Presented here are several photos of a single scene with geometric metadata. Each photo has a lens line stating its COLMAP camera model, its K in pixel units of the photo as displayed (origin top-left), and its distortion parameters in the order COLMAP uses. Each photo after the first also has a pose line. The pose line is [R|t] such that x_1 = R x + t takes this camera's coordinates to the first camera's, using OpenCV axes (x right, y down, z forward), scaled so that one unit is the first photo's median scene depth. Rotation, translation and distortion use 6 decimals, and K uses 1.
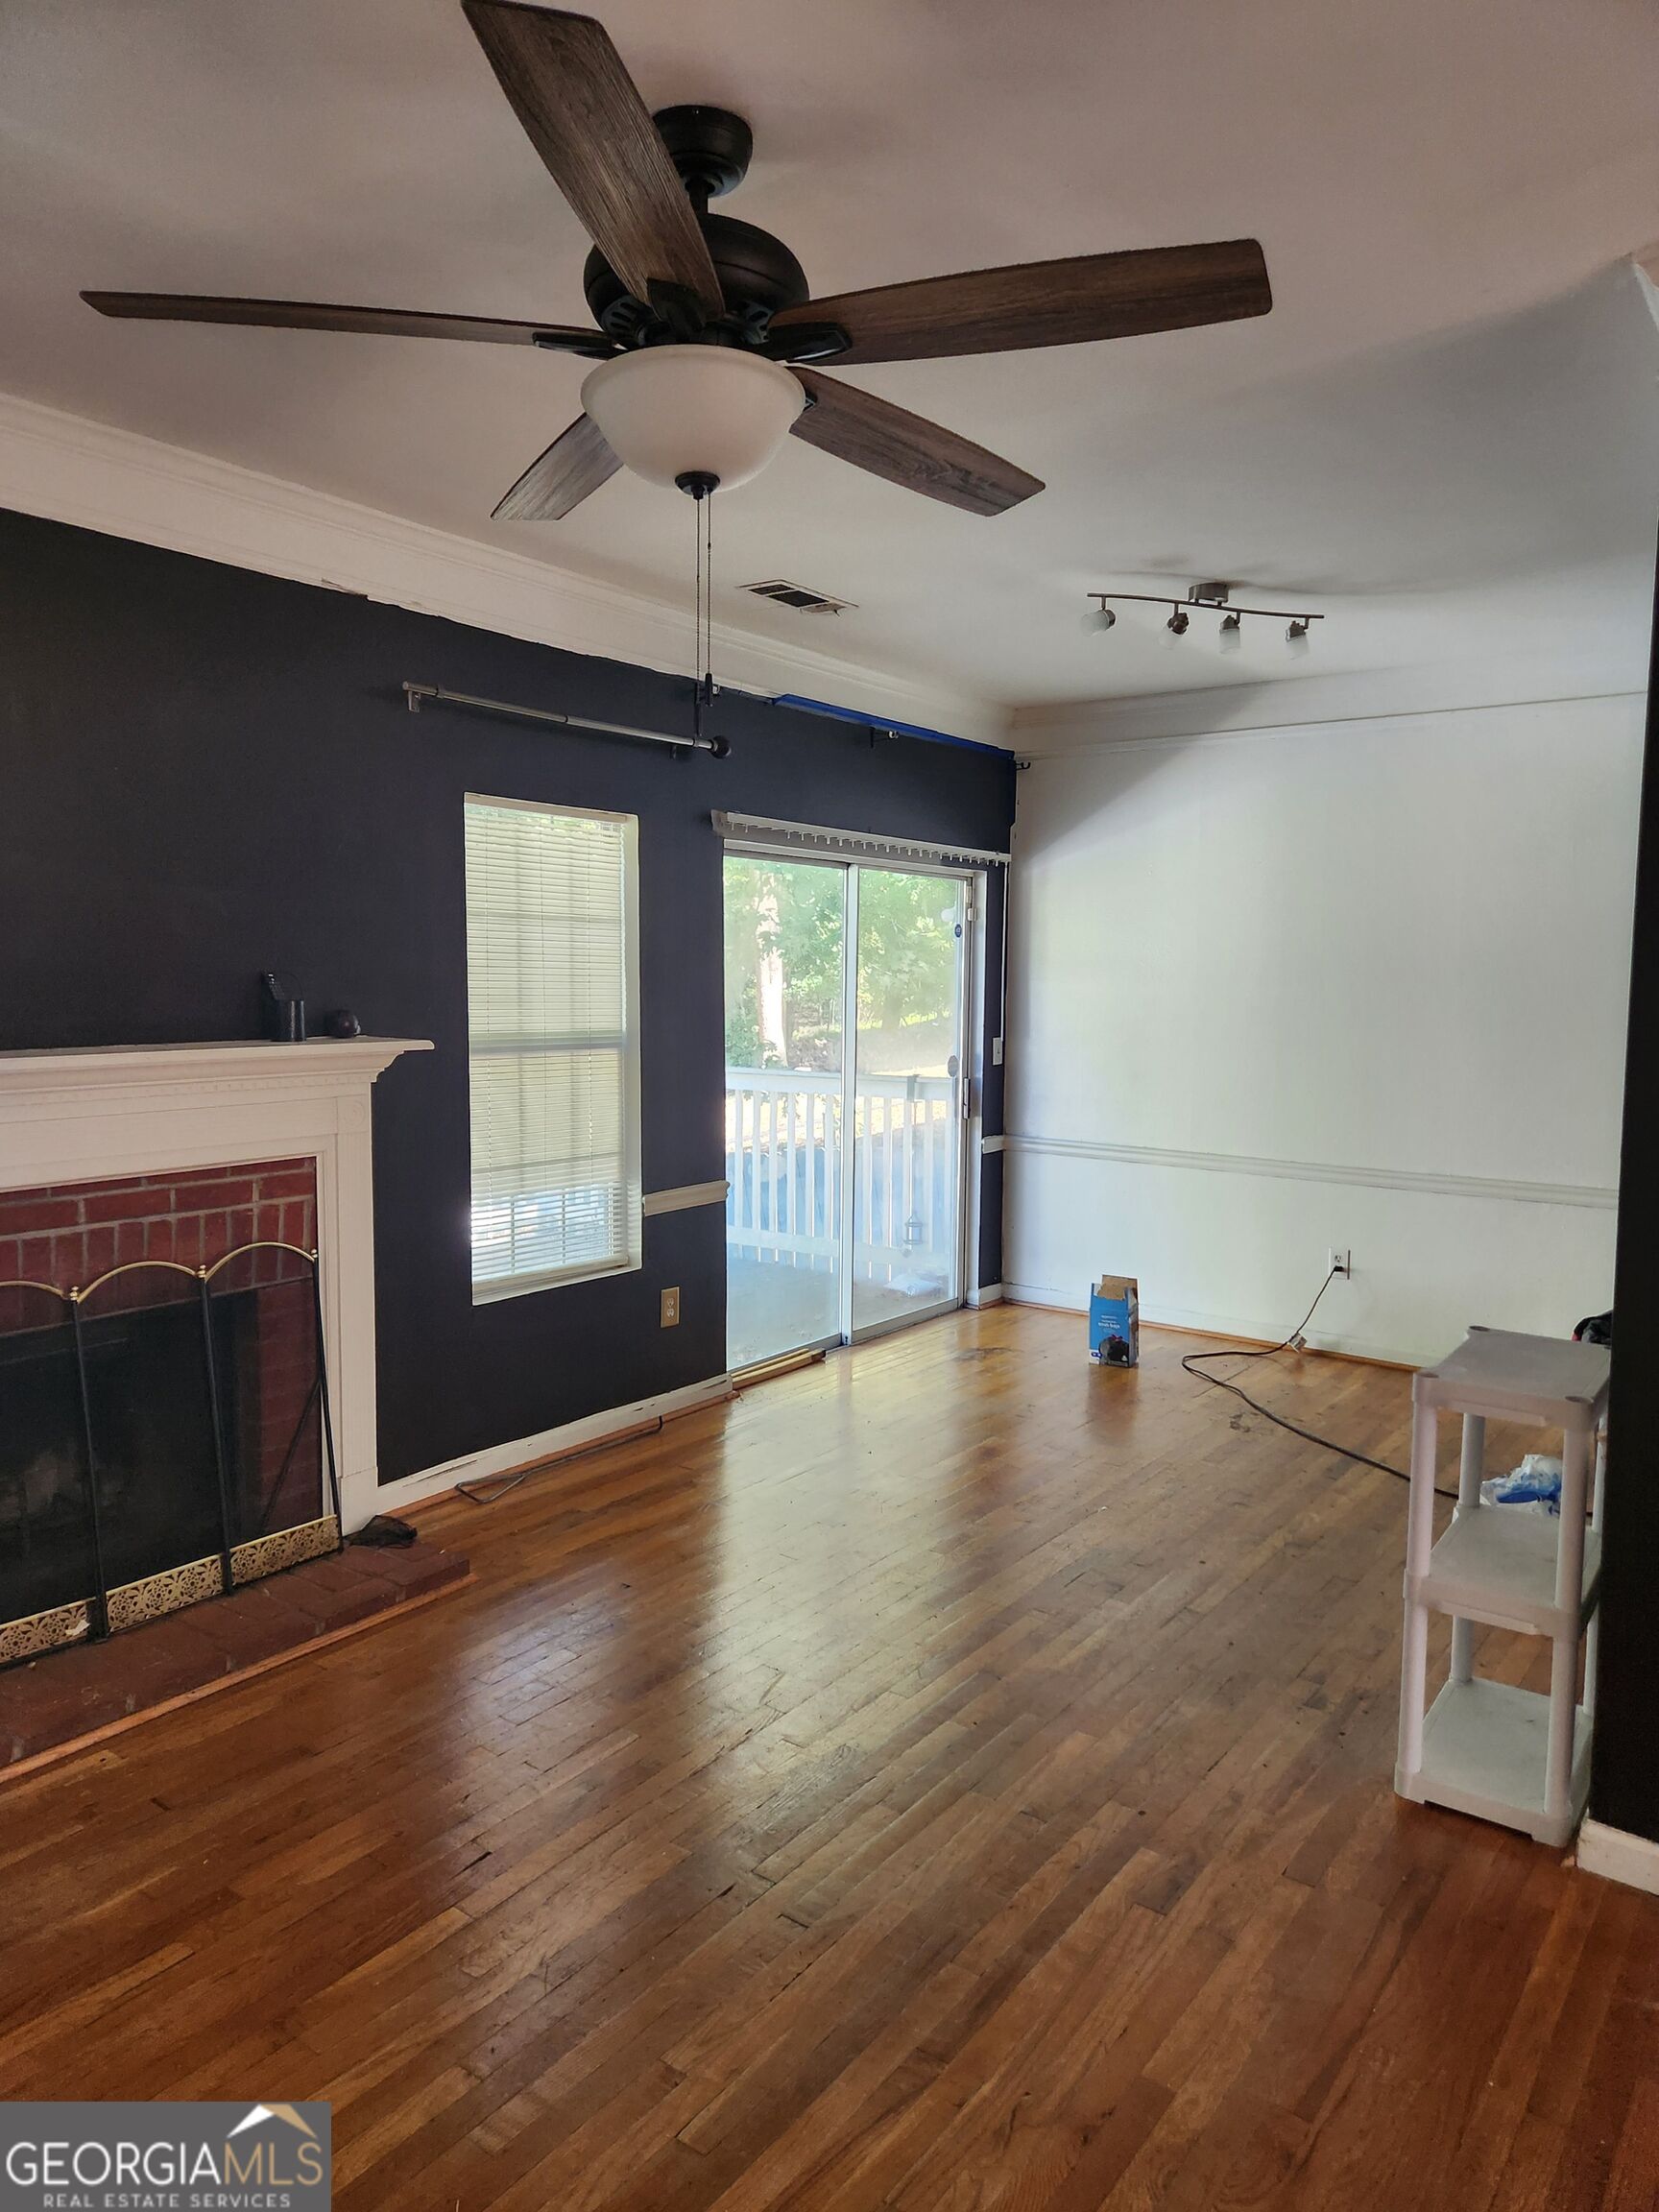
lens RADIAL K [[1478.8, 0, 836.5], [0, 1478.8, 1094.4], [0, 0, 1]] dist [0.032614, -0.006221]
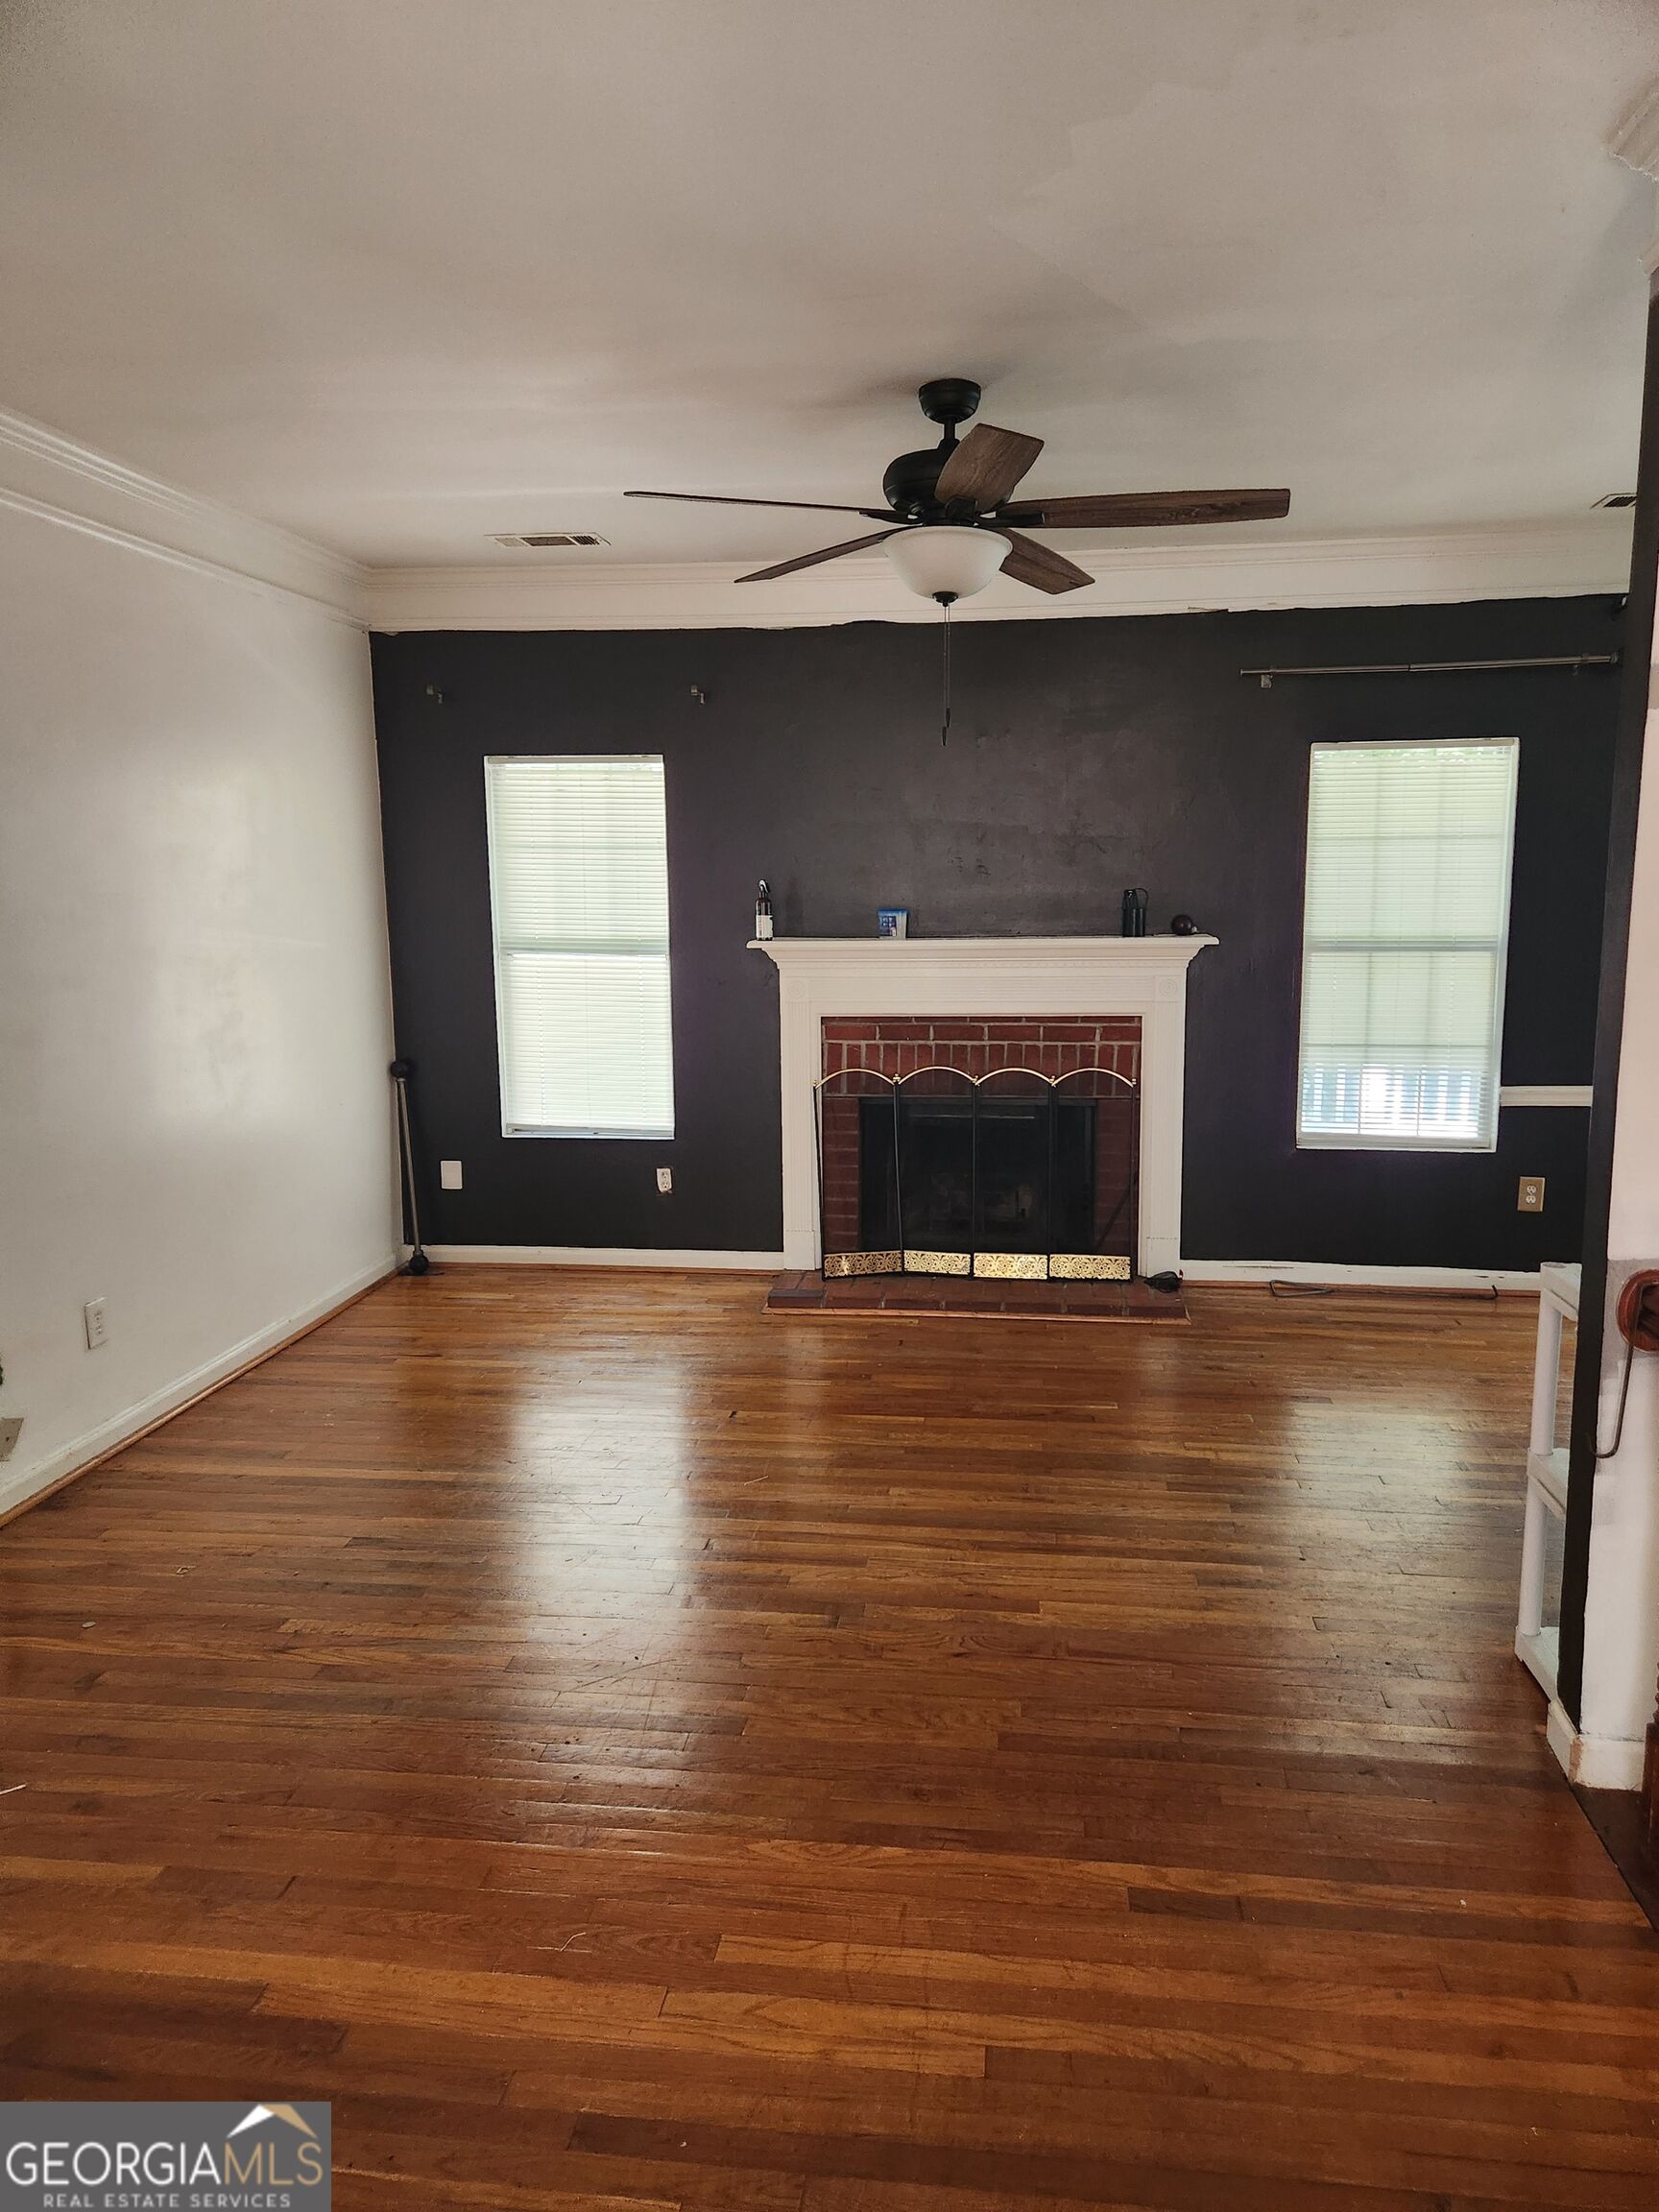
lens RADIAL K [[1478.8, 0, 834.8], [0, 1478.8, 1113.9], [0, 0, 1]] dist [0.032614, -0.006221]
pose [[0.454317, 0.121890, -0.882462, 0.806743], [-0.062540, 0.992515, 0.104894, 0.003481], [0.888642, 0.007535, 0.458539, 0.060535]]
